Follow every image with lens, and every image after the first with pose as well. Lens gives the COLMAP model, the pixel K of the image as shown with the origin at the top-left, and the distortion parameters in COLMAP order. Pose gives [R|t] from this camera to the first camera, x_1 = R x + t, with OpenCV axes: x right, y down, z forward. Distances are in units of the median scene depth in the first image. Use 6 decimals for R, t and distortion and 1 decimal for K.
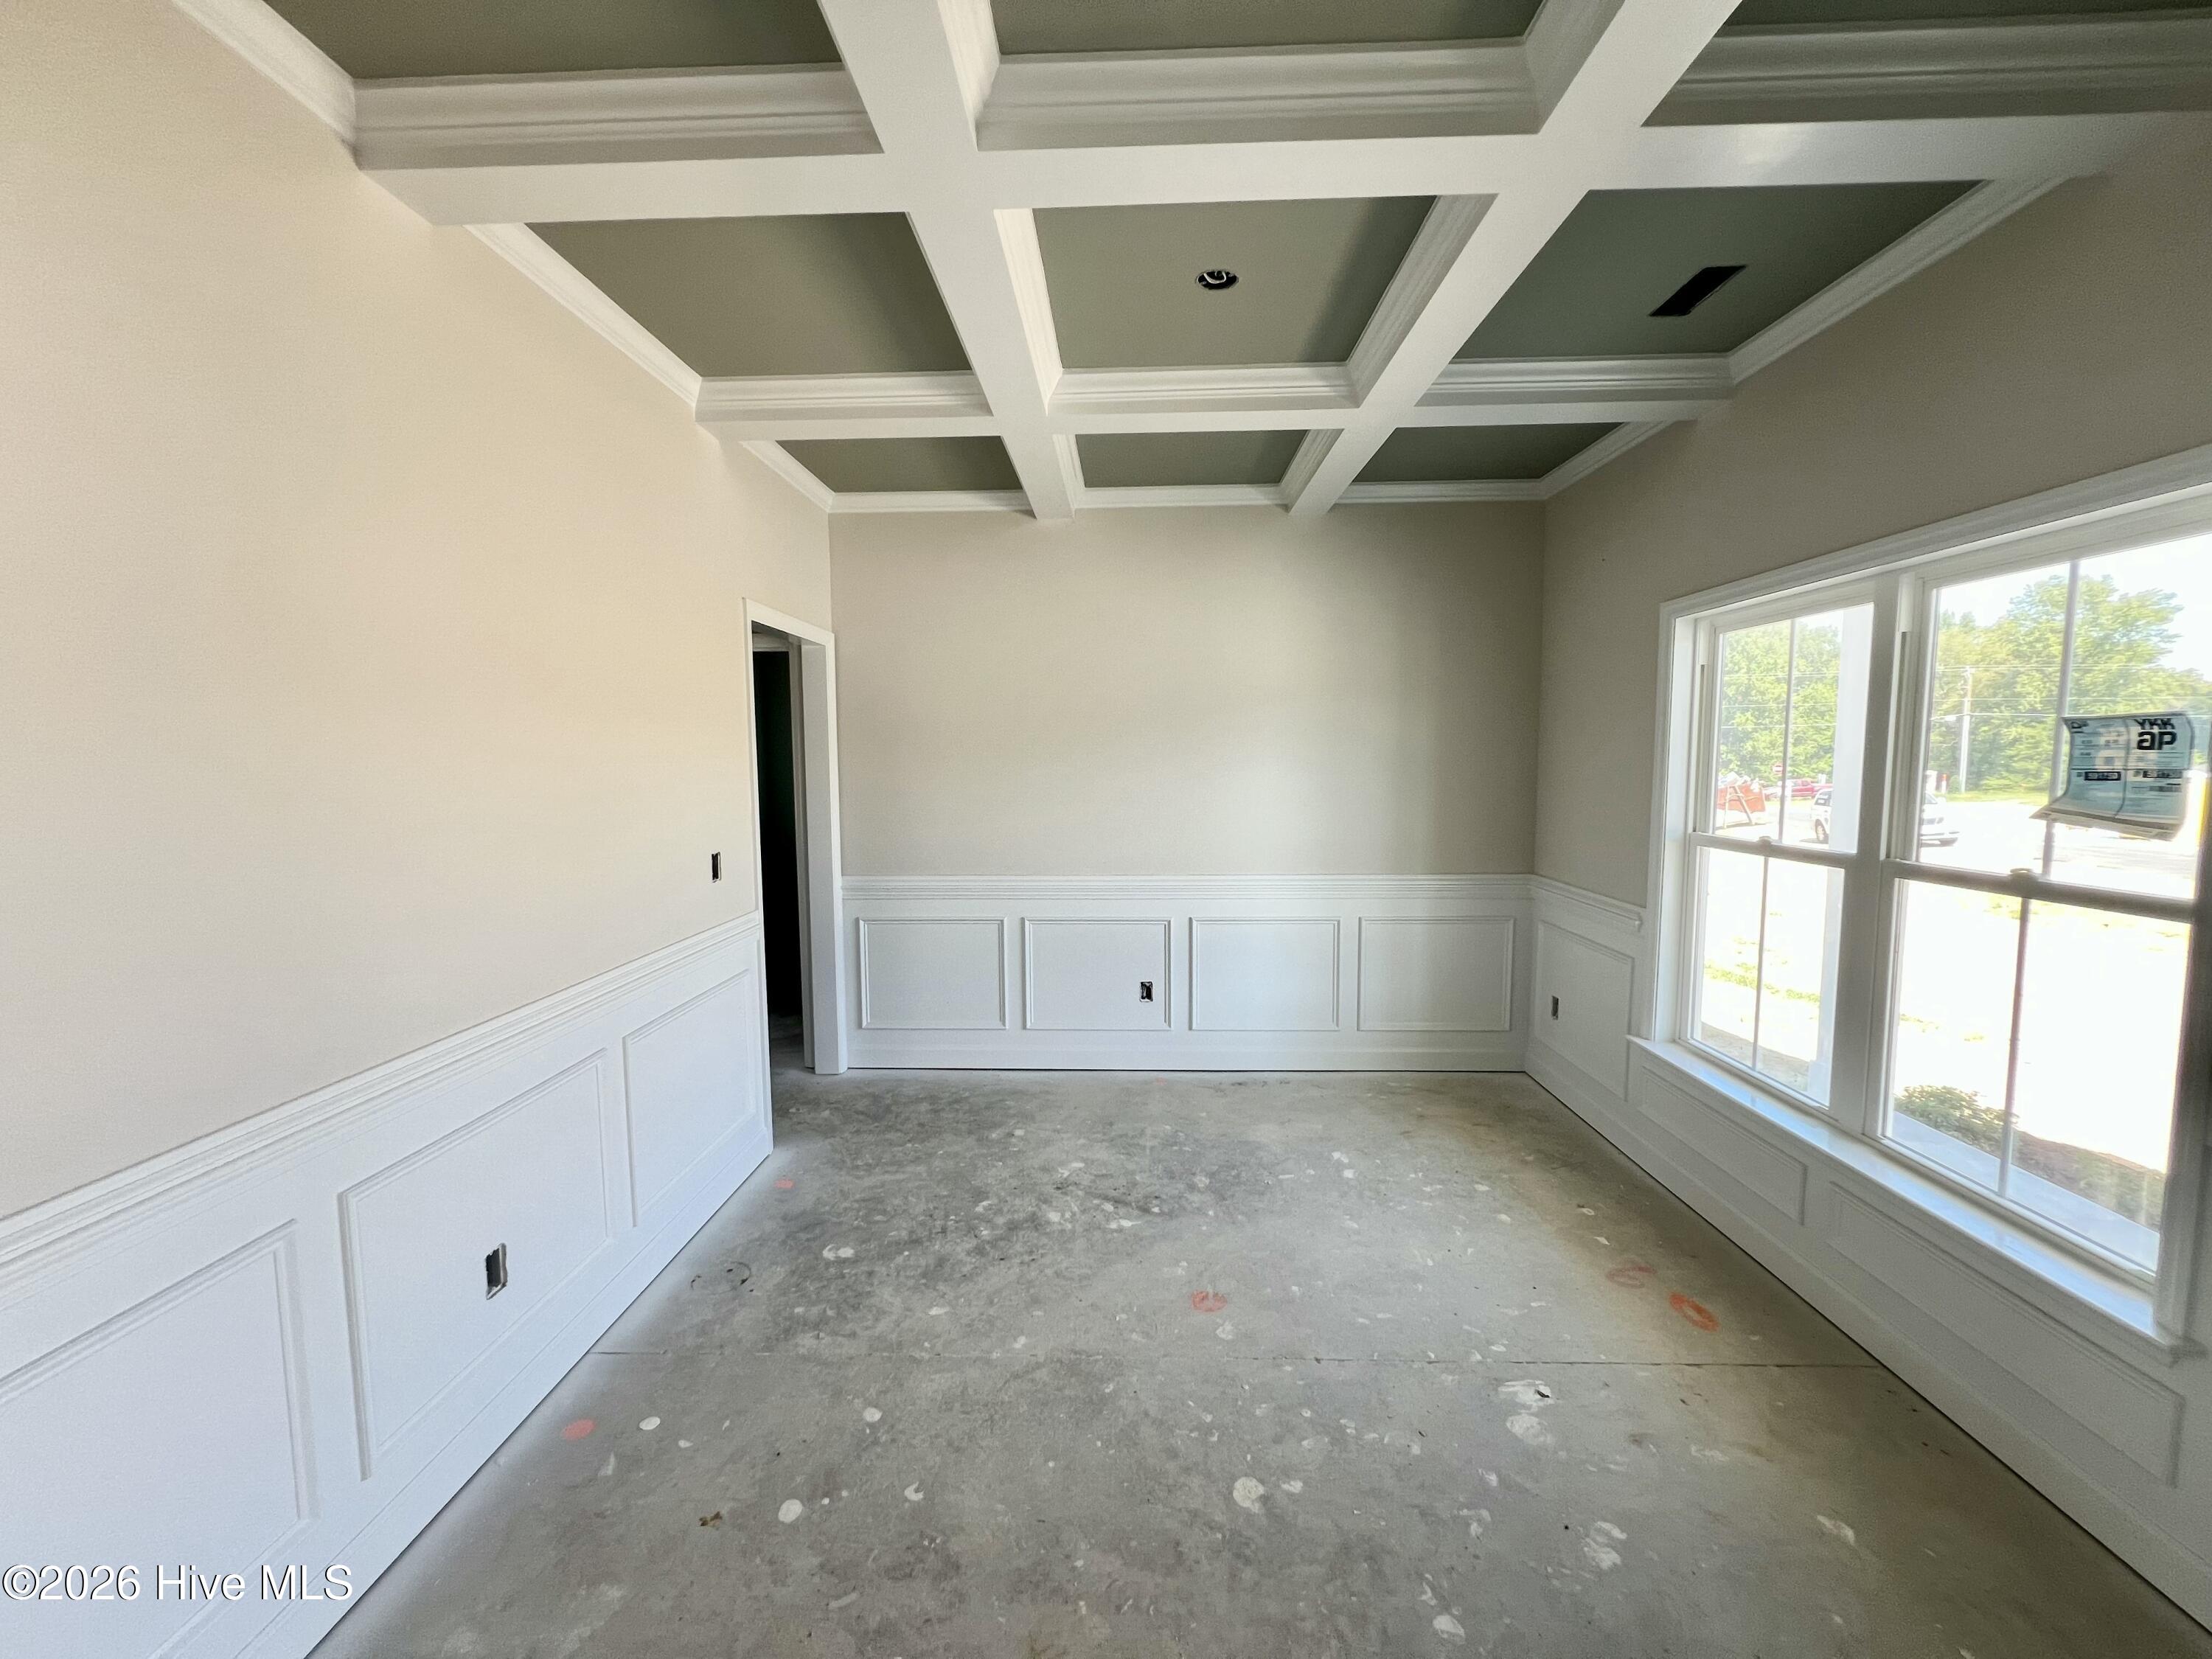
lens RADIAL K [[893.1, 0, 1106.0], [0, 893.1, 829.5], [0, 0, 1]] dist [-0.000739, -0.000140]
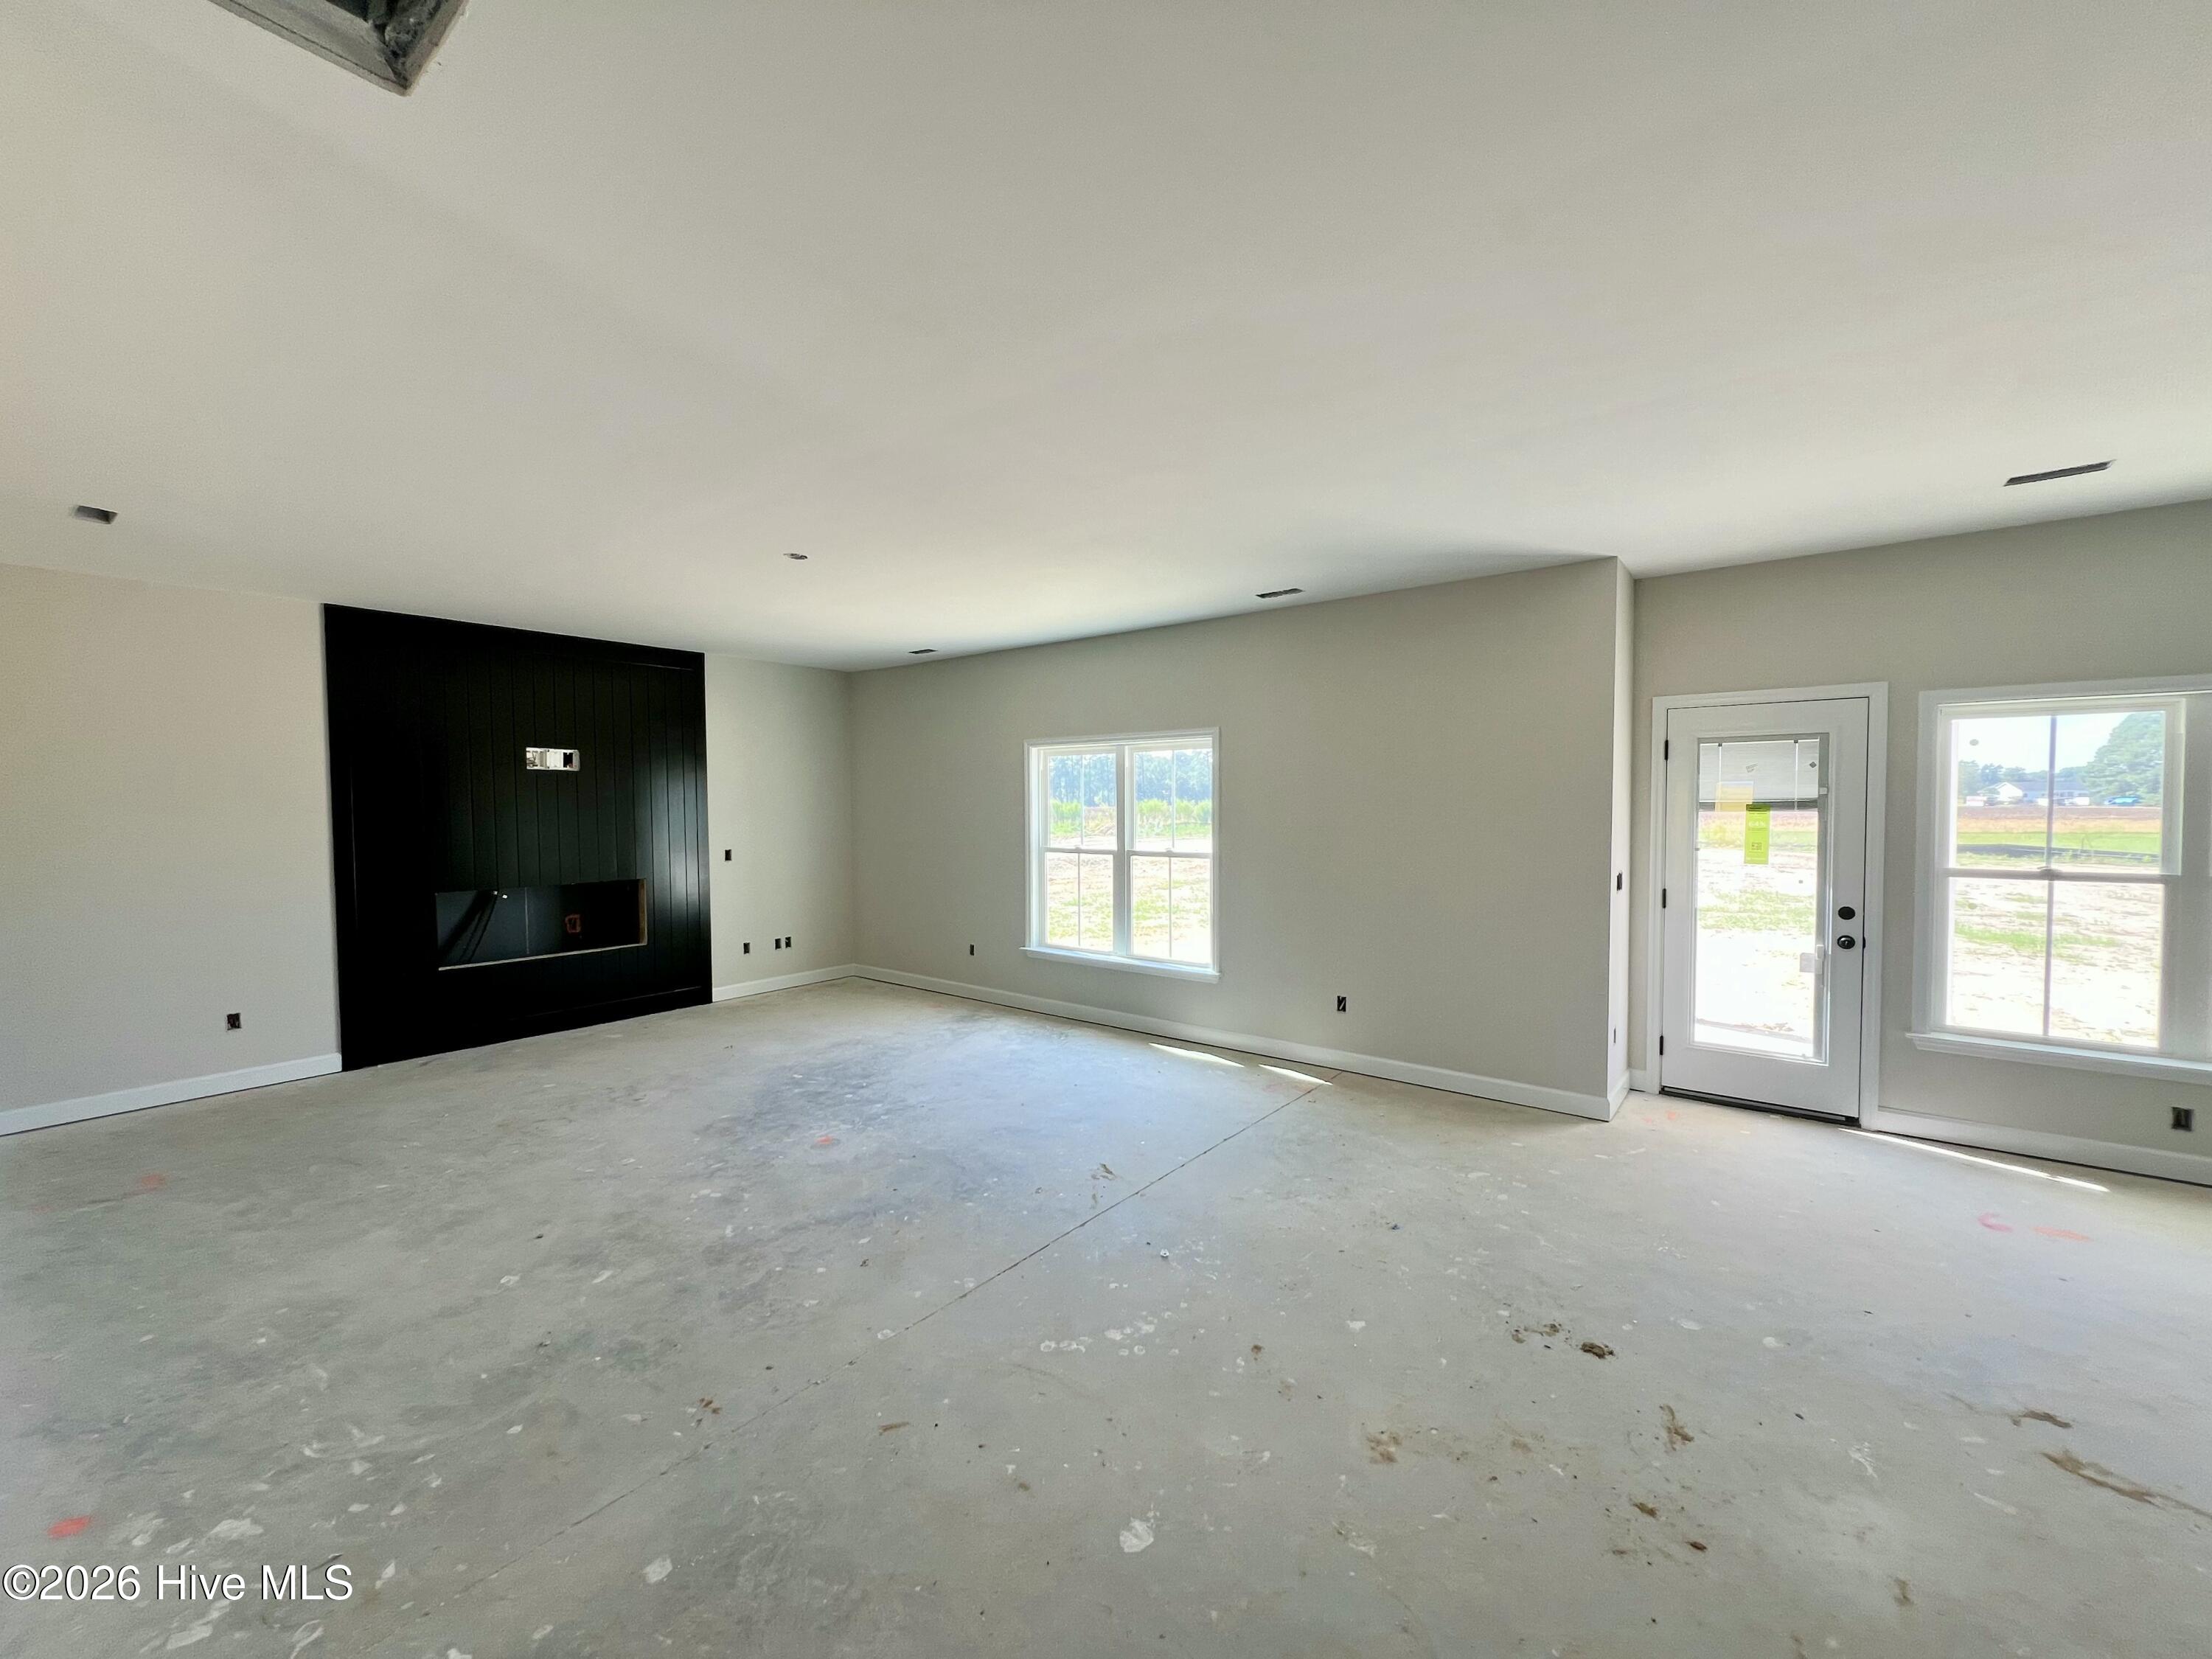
lens RADIAL K [[885.6, 0, 1108.8], [0, 885.6, 841.1], [0, 0, 1]] dist [-0.002701, -0.000099]
pose [[0.591376, -0.031483, 0.805781, -1.312108], [0.070130, 0.997460, -0.012497, 0.036108], [-0.803341, 0.063900, 0.592081, -0.535509]]
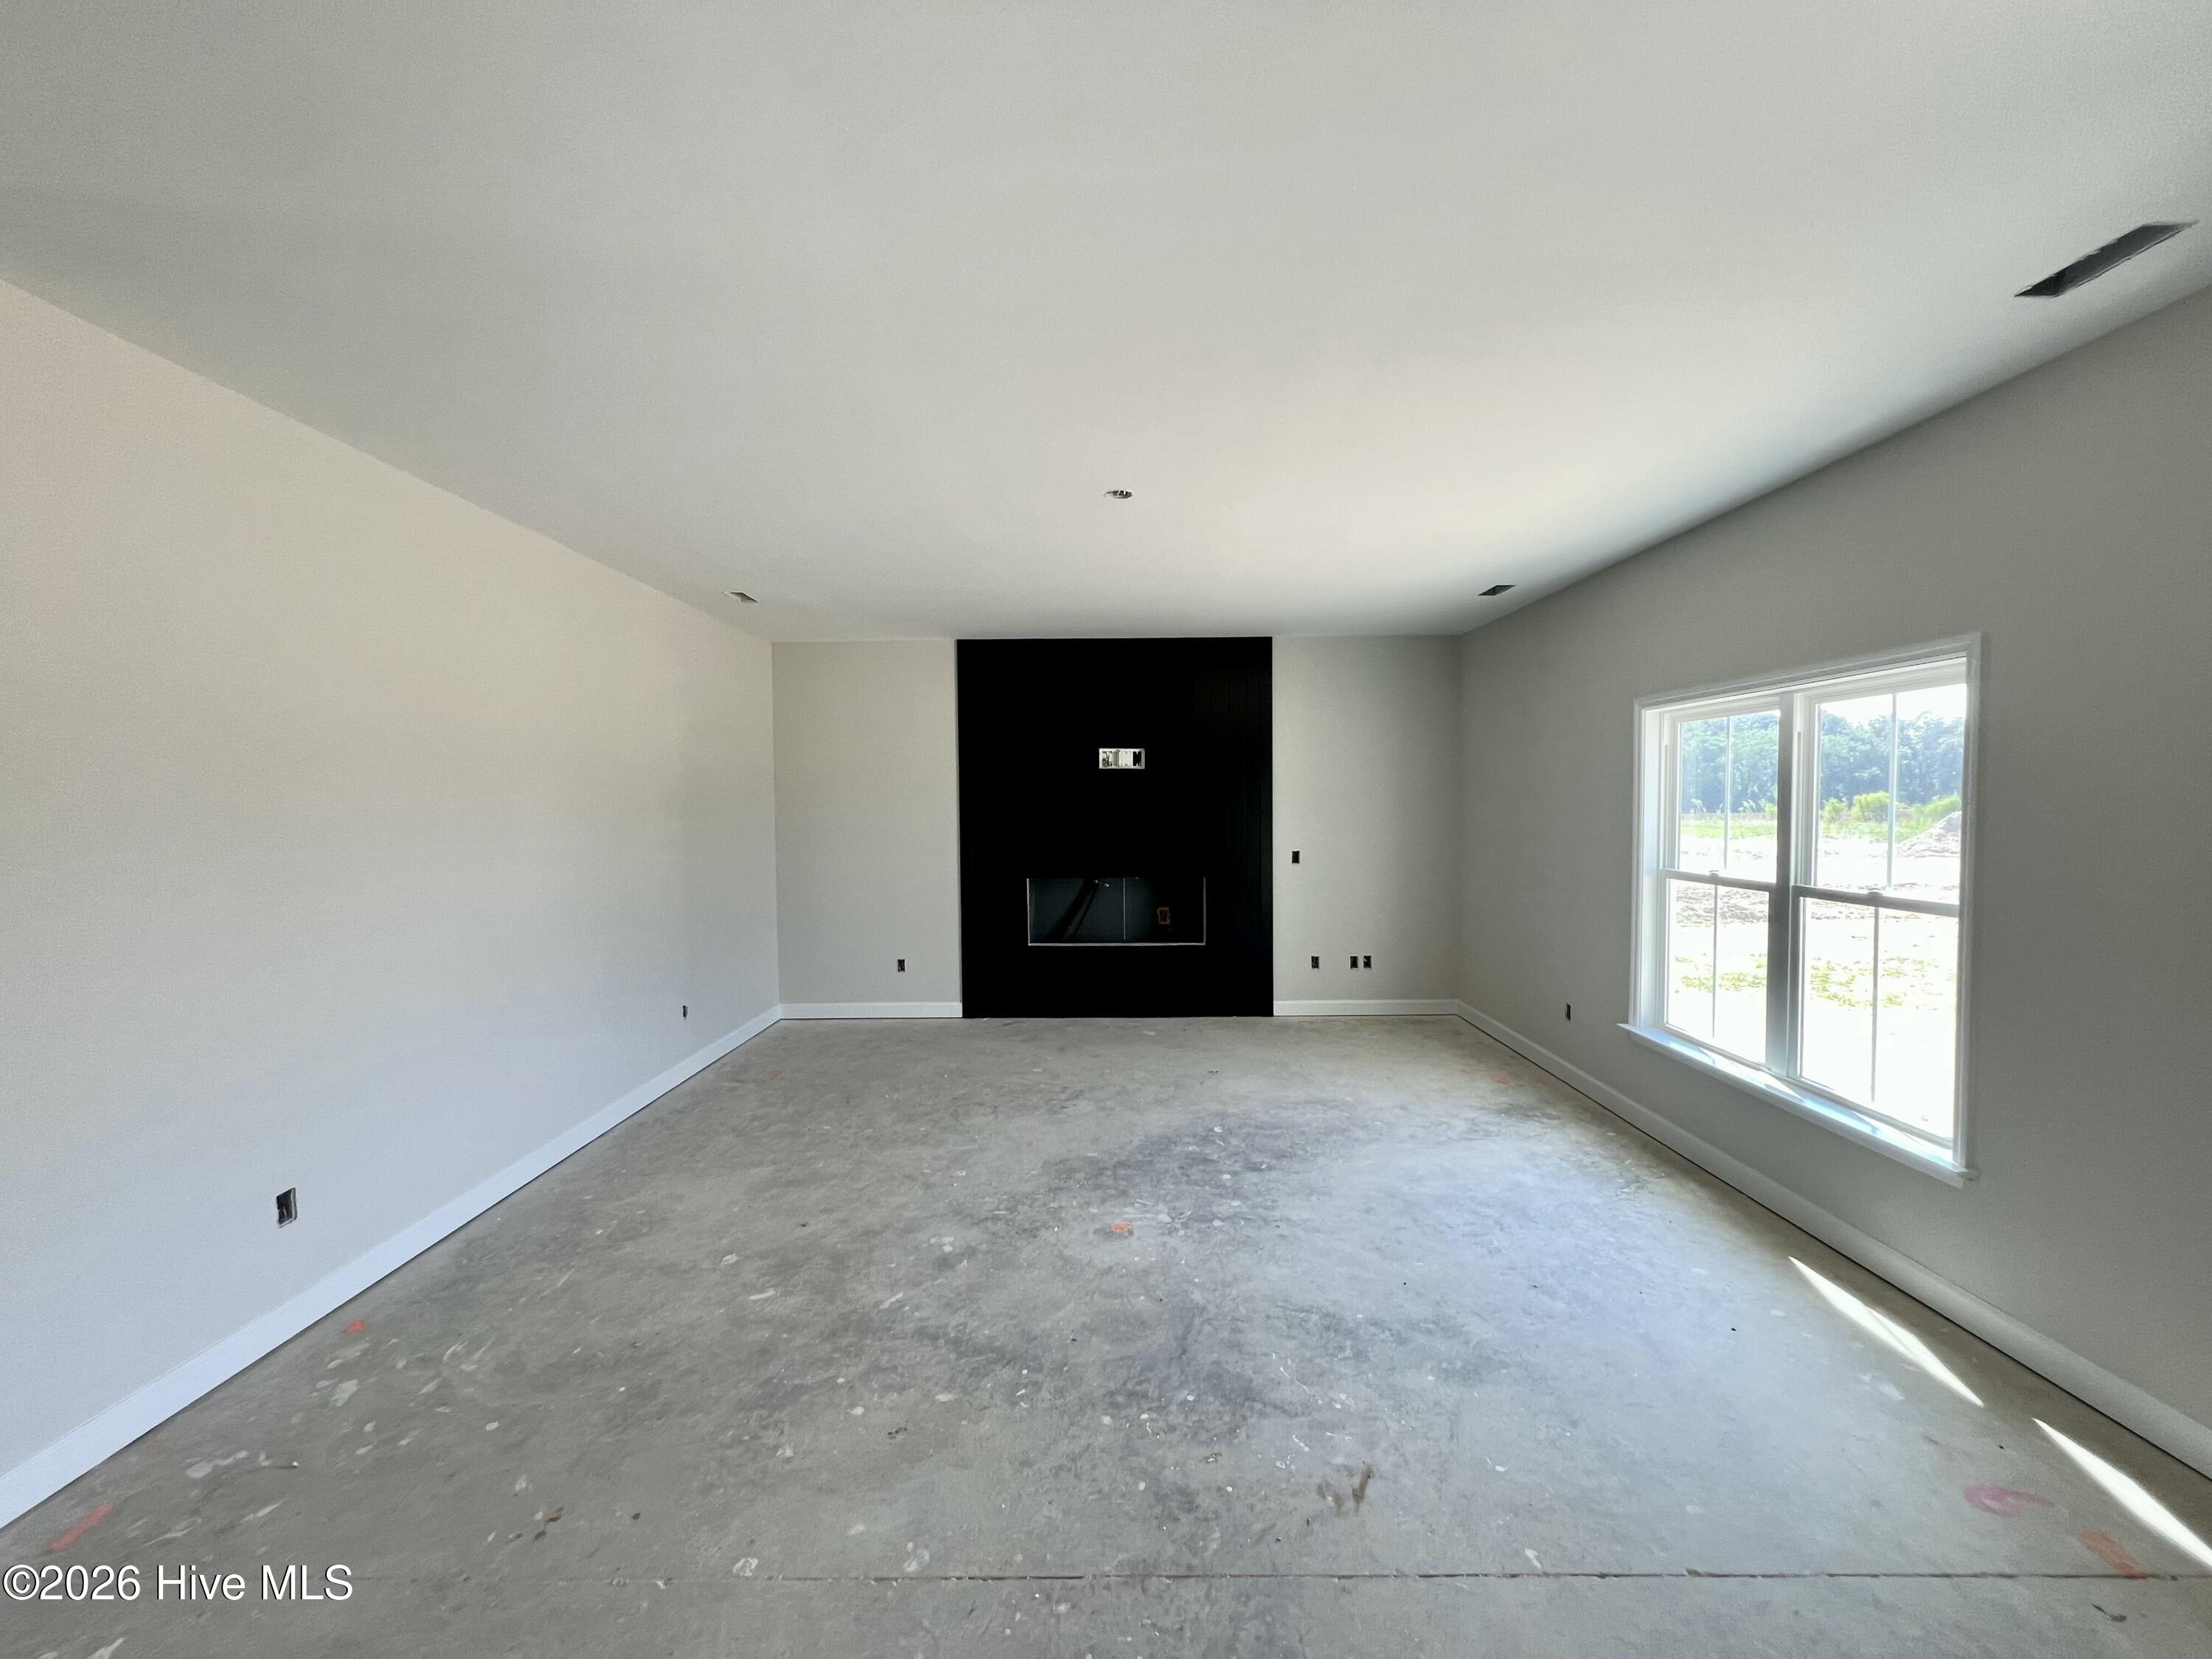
lens RADIAL K [[885.6, 0, 1108.8], [0, 885.6, 841.1], [0, 0, 1]] dist [-0.002701, -0.000099]
pose [[0.999666, -0.001091, 0.025834, -0.283287], [0.002188, 0.999095, -0.042468, 0.020012], [-0.025764, 0.042510, 0.998764, -0.416546]]
